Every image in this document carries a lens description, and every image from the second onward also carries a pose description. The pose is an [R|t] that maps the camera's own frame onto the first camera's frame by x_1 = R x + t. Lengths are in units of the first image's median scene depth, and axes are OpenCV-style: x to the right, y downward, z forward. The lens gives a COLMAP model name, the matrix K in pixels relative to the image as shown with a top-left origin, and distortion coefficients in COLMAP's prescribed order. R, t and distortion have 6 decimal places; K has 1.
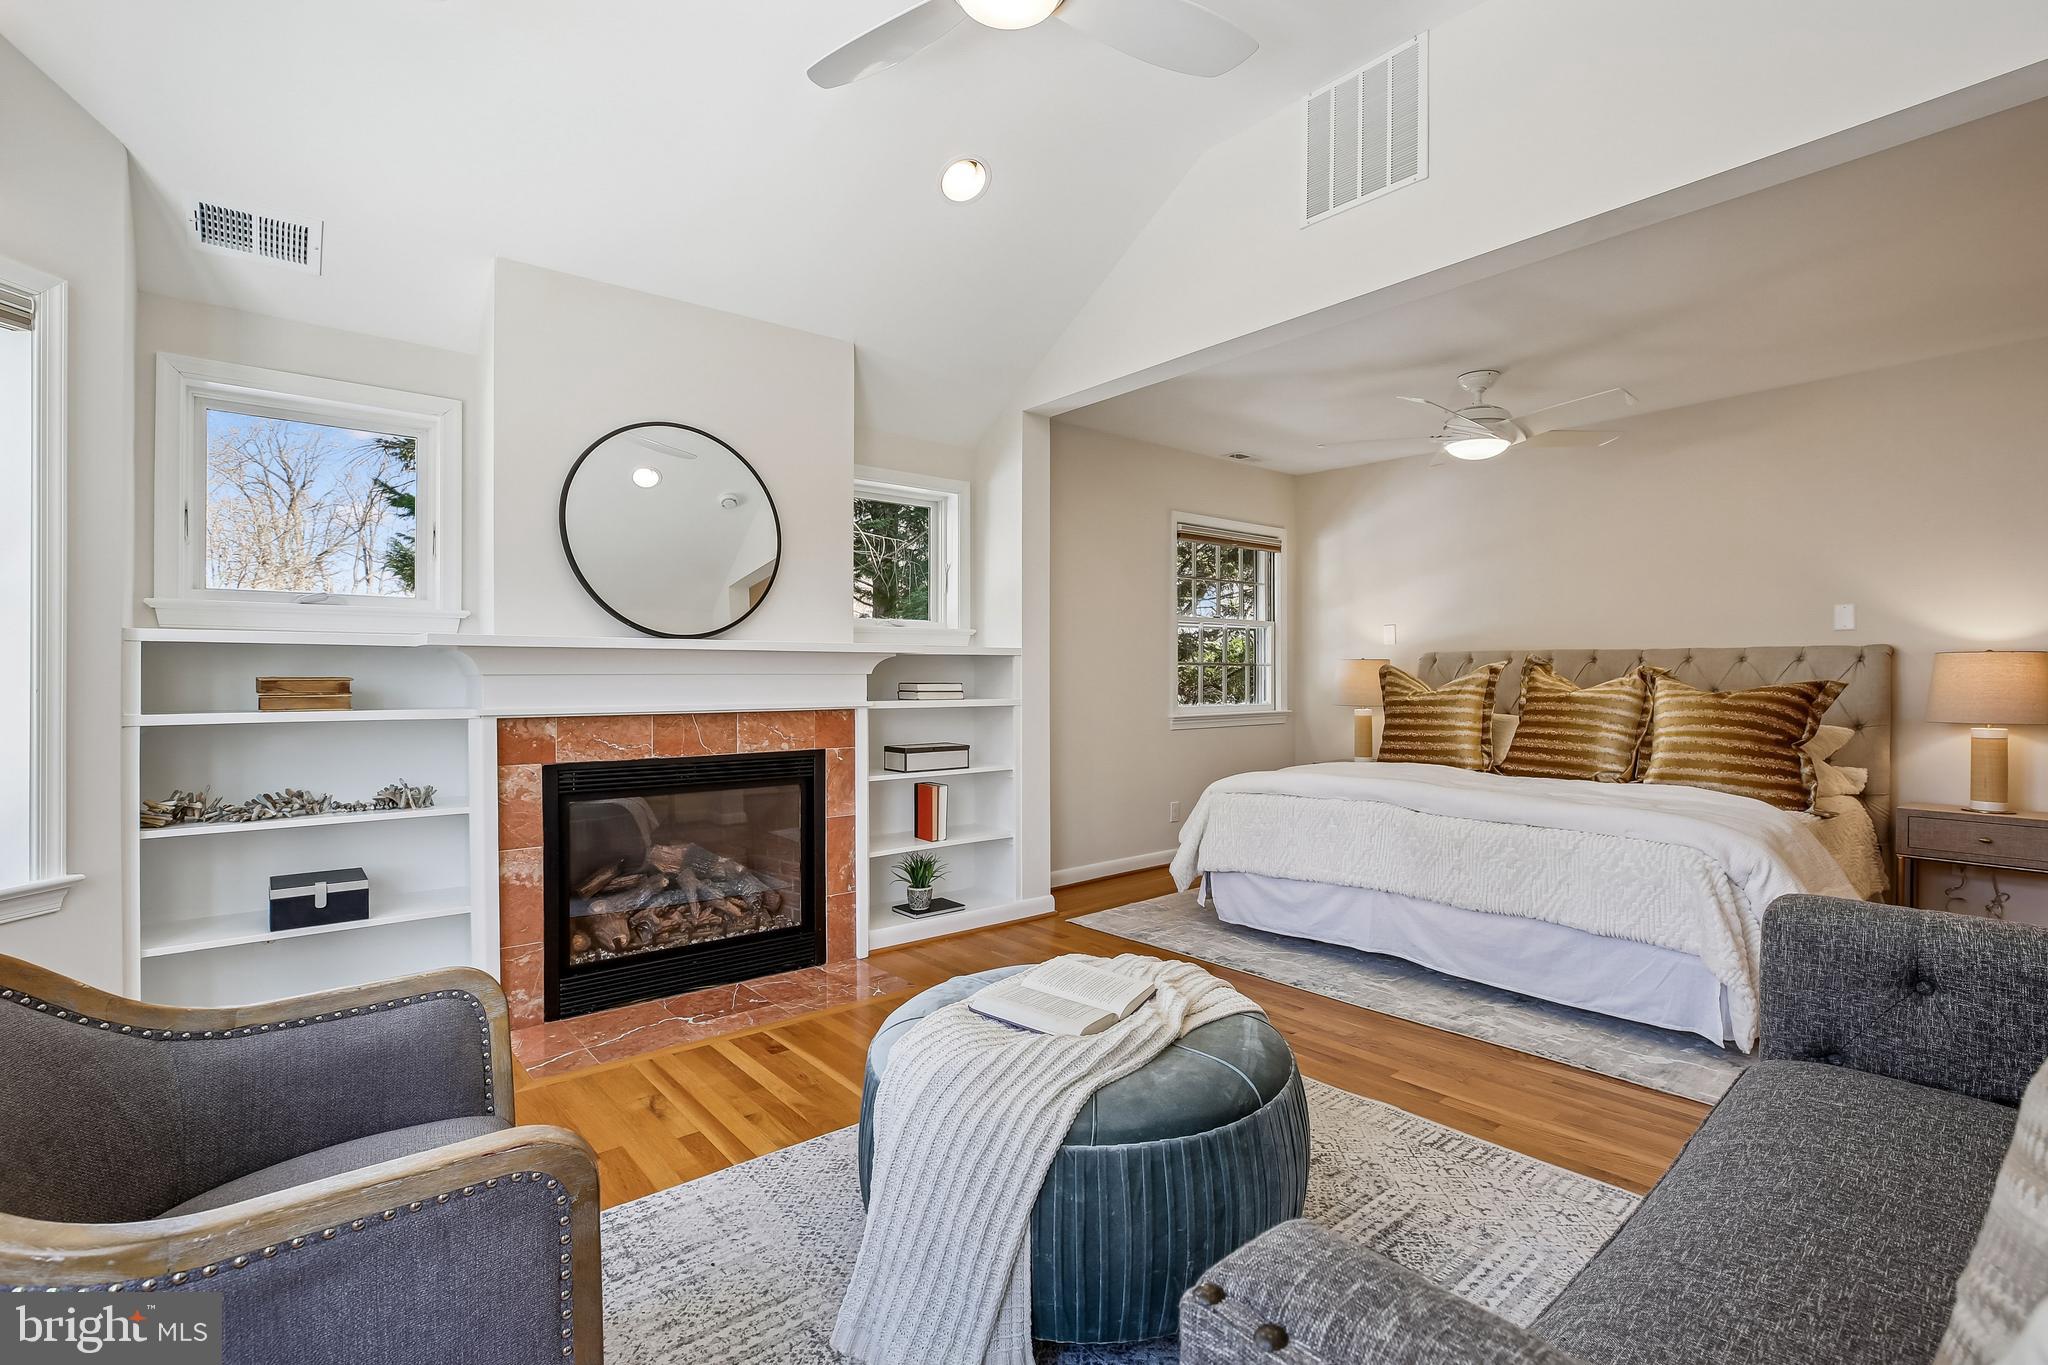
lens RADIAL K [[941.2, 0, 1022.1], [0, 941.2, 678.6], [0, 0, 1]] dist [-0.001265, 0.000218]
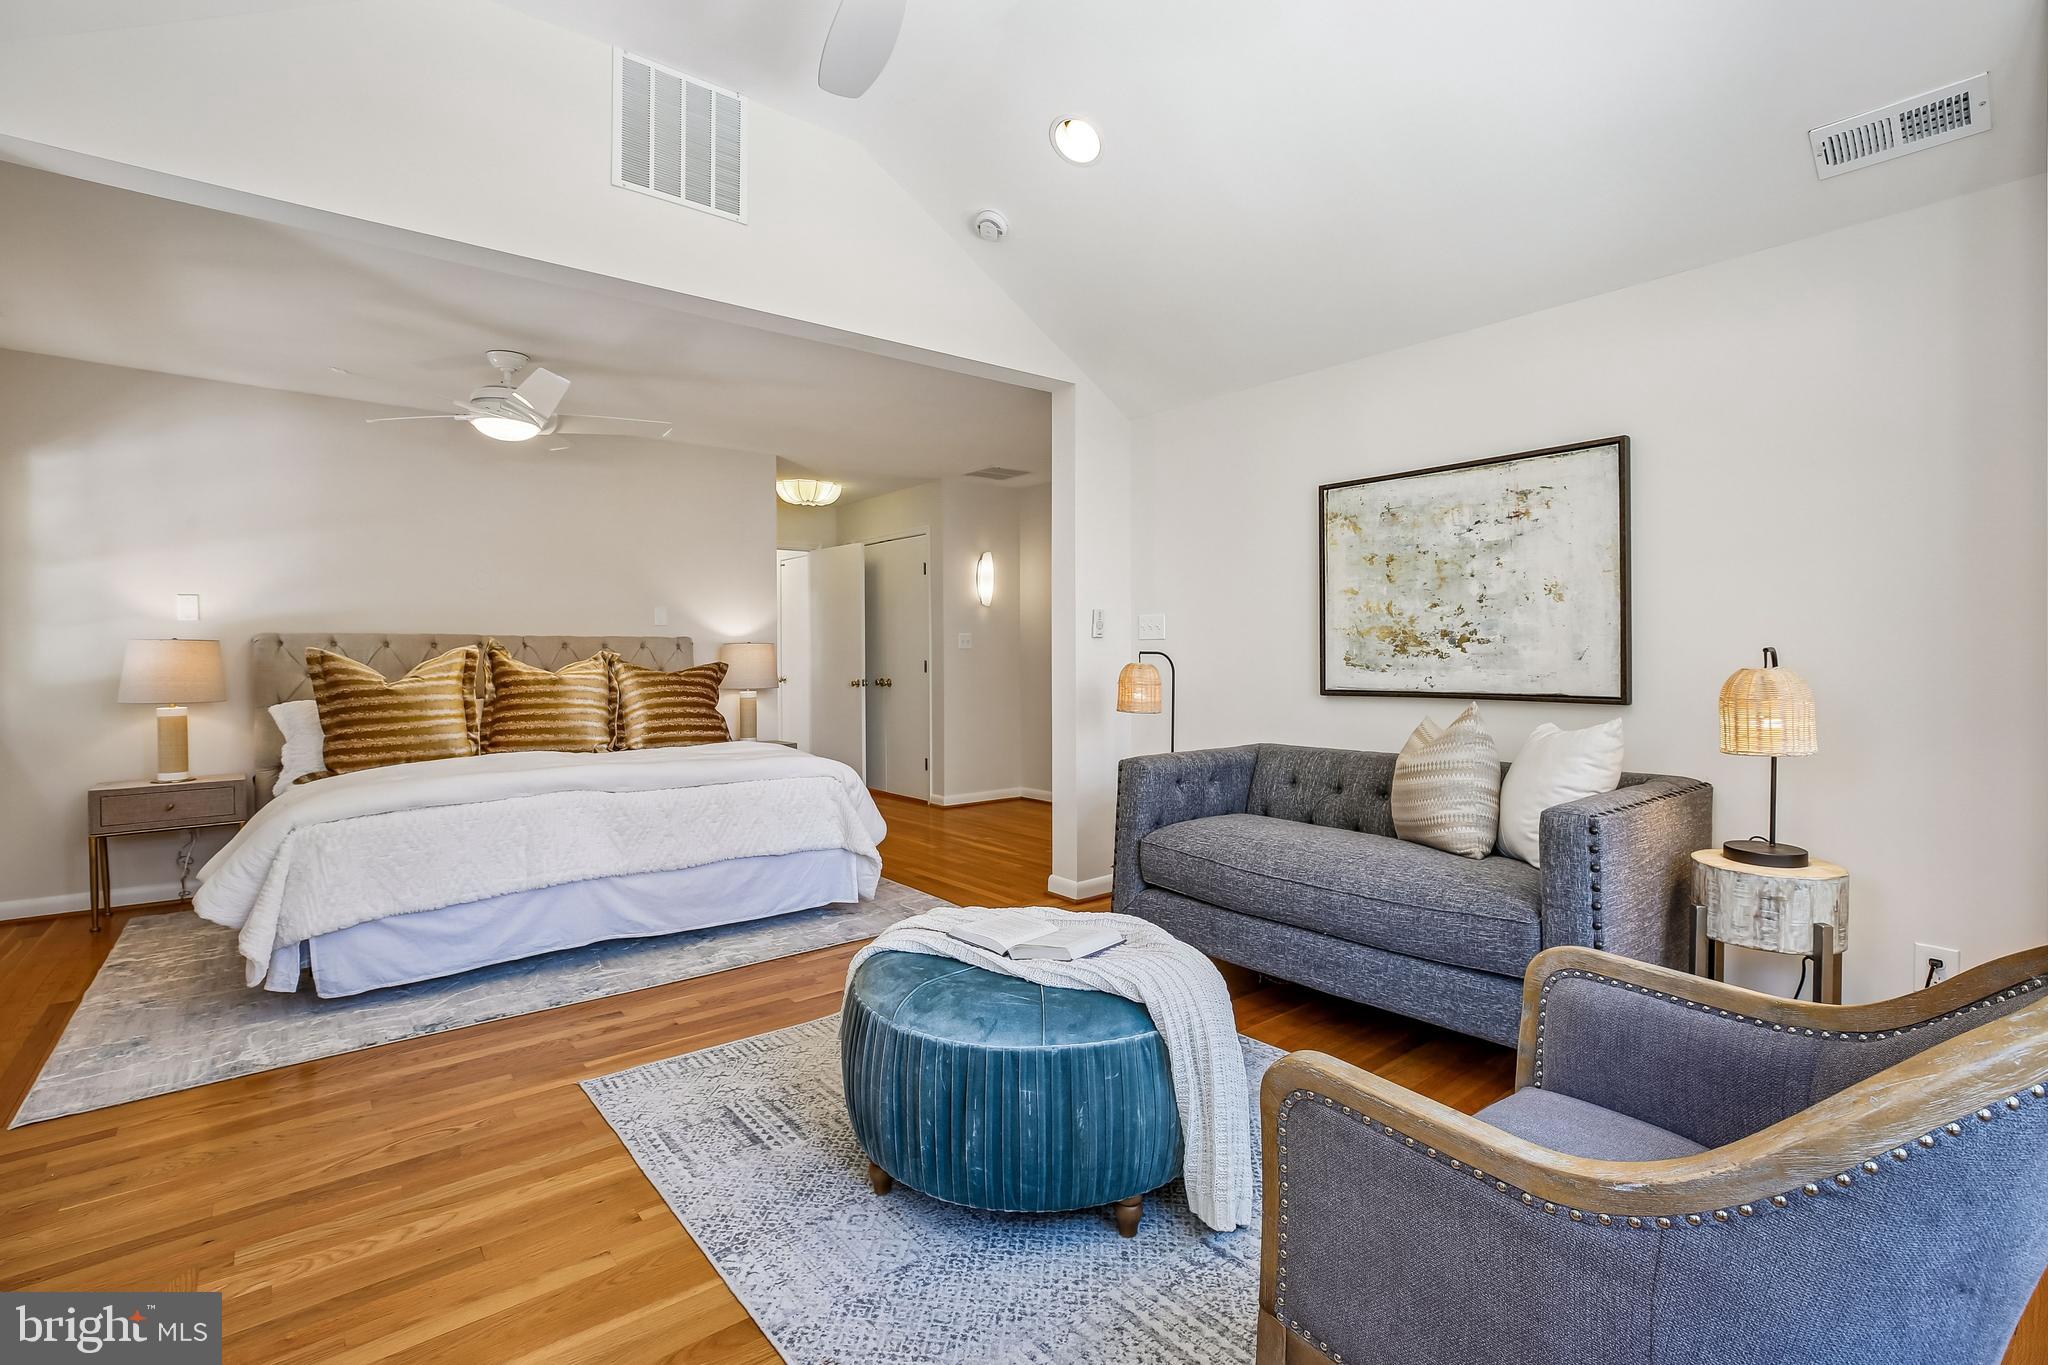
lens RADIAL K [[941.2, 0, 1022.0], [0, 941.2, 669.8], [0, 0, 1]] dist [-0.001265, 0.000218]
pose [[0.030030, -0.015714, 0.999425, -0.535002], [0.007243, 0.999854, 0.015503, -0.004781], [-0.999523, 0.006773, 0.030140, 0.477581]]
